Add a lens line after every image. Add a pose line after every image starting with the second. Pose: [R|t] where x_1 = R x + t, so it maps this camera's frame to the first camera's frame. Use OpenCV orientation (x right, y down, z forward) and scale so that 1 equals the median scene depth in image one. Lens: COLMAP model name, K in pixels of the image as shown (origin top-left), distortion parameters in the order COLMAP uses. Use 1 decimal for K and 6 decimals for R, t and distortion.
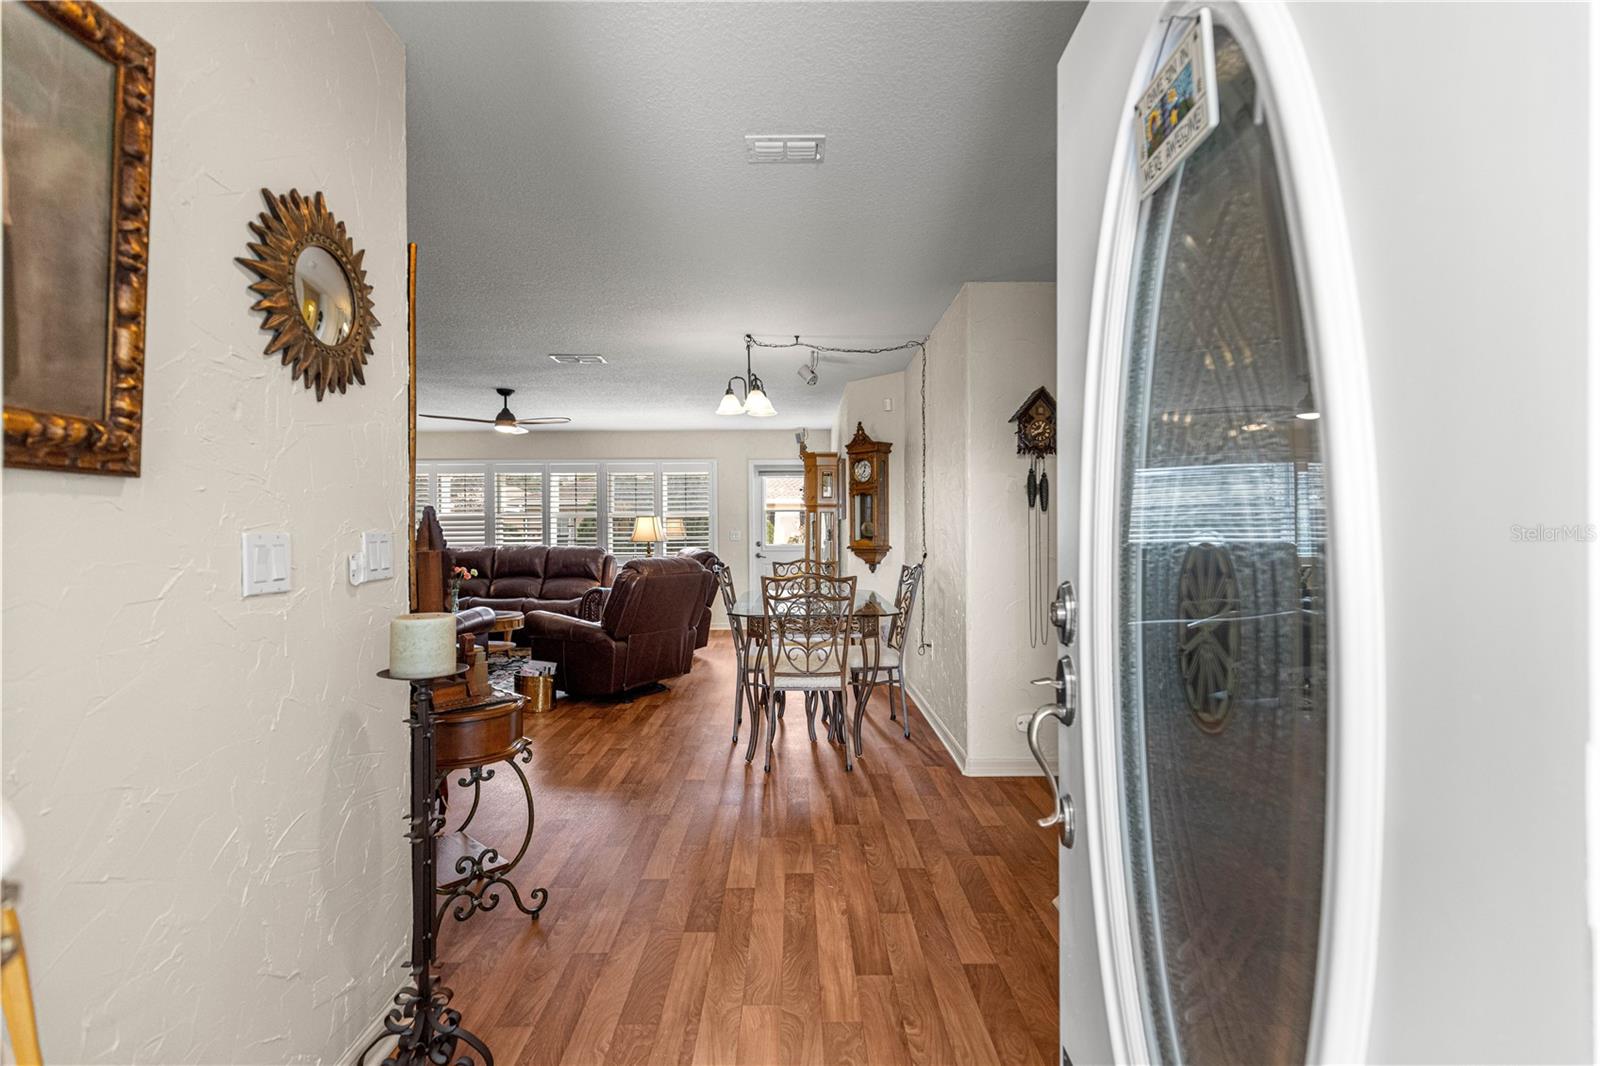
lens RADIAL K [[714.9, 0, 801.7], [0, 714.9, 525.6], [0, 0, 1]] dist [0.011379, -0.004067]
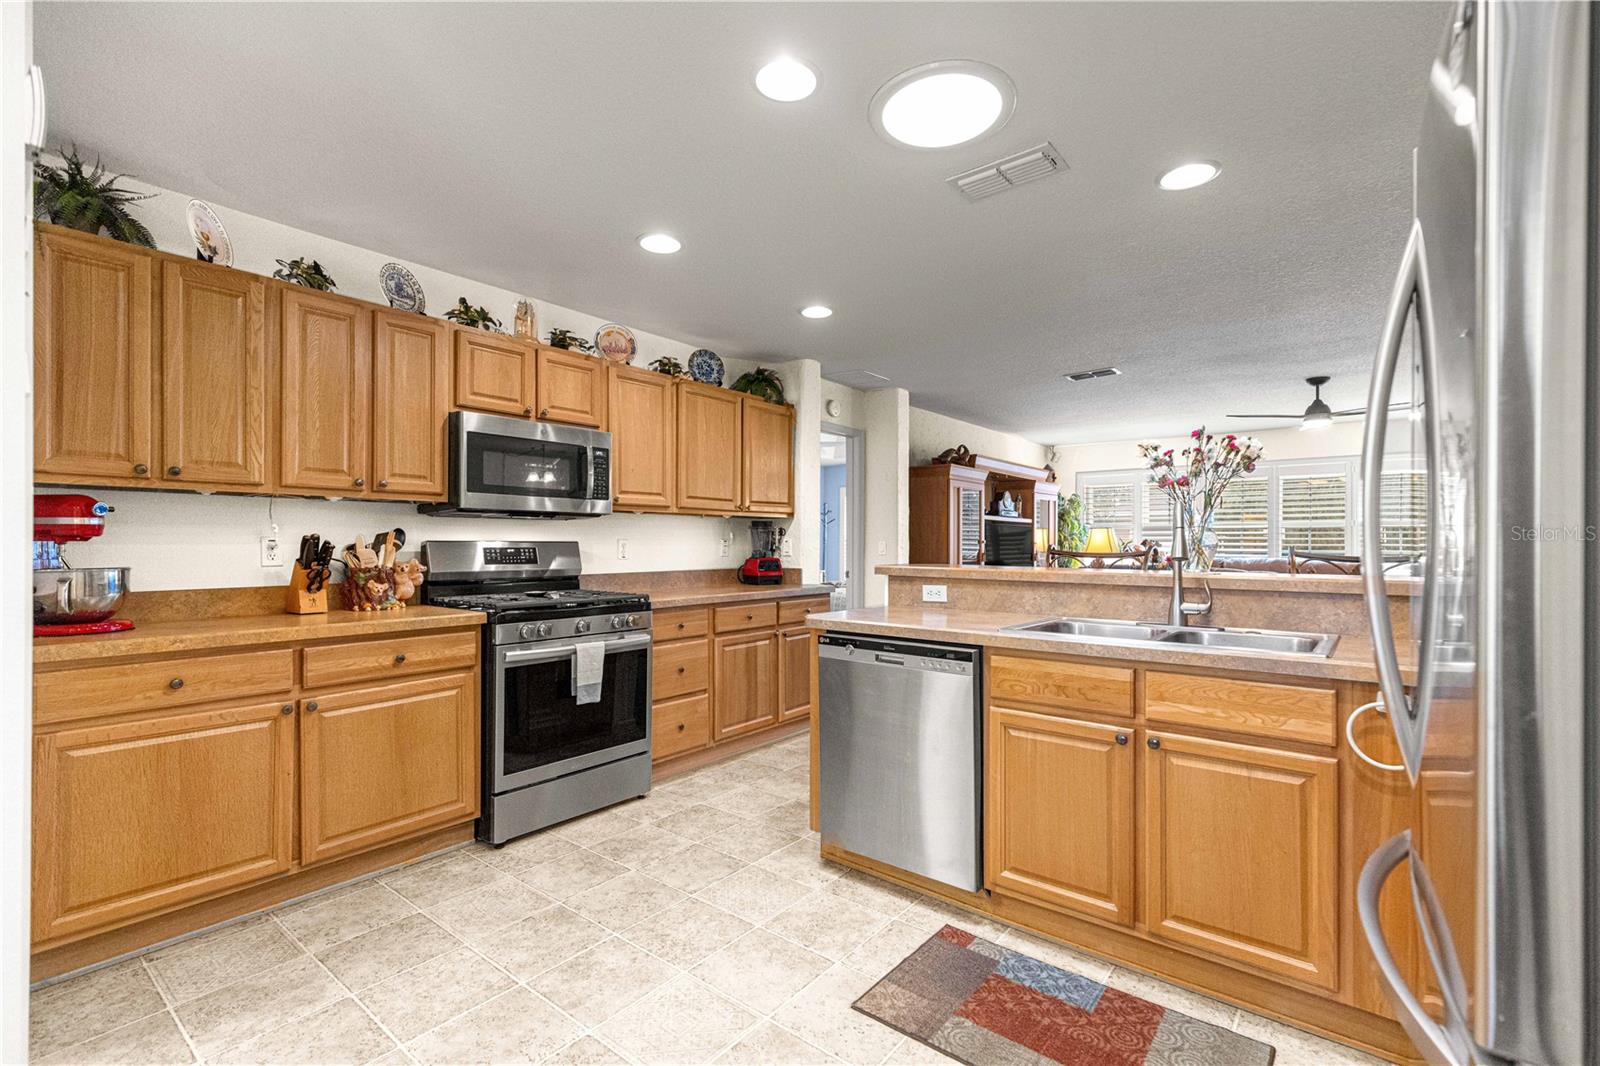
lens RADIAL K [[714.9, 0, 812.6], [0, 714.9, 540.0], [0, 0, 1]] dist [0.011379, -0.004067]
pose [[0.777242, 0.005332, -0.629180, -0.374218], [-0.004271, 0.999986, 0.003198, 0.006915], [0.629188, 0.000201, 0.777253, -0.064848]]
